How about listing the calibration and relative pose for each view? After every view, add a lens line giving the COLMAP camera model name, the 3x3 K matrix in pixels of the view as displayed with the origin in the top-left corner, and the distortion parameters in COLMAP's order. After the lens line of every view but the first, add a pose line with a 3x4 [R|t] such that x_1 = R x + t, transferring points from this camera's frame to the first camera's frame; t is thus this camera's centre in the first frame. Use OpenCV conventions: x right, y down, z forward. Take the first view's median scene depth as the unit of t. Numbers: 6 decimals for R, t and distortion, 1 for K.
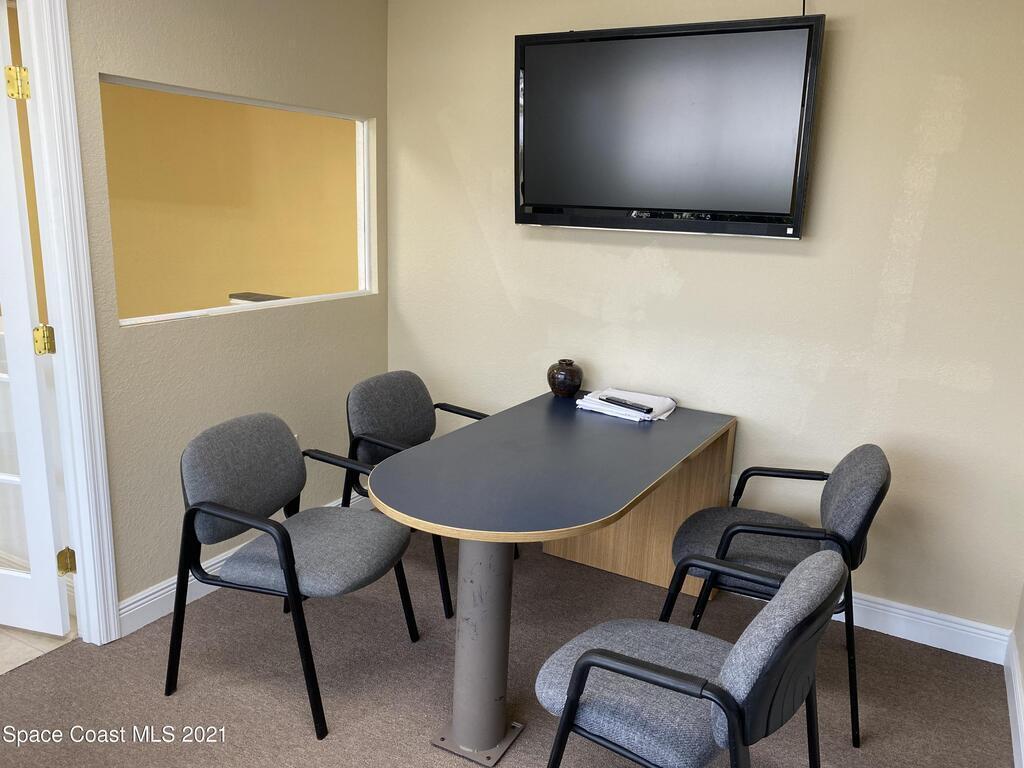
lens RADIAL K [[778.1, 0, 508.6], [0, 778.1, 386.2], [0, 0, 1]] dist [0.005007, -0.035339]
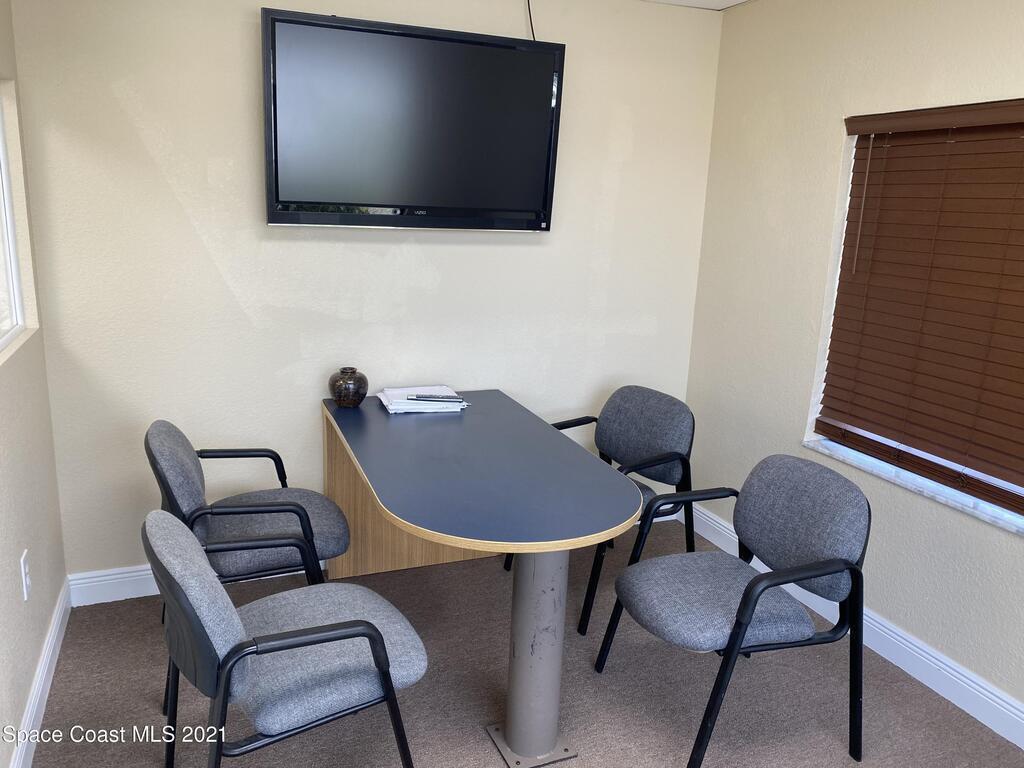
lens RADIAL K [[778.1, 0, 509.7], [0, 778.1, 380.6], [0, 0, 1]] dist [0.005007, -0.035339]
pose [[0.612528, -0.180596, 0.769541, -0.530944], [0.165732, 0.981253, 0.098364, -0.078130], [-0.772879, 0.067287, 0.630976, 0.258860]]
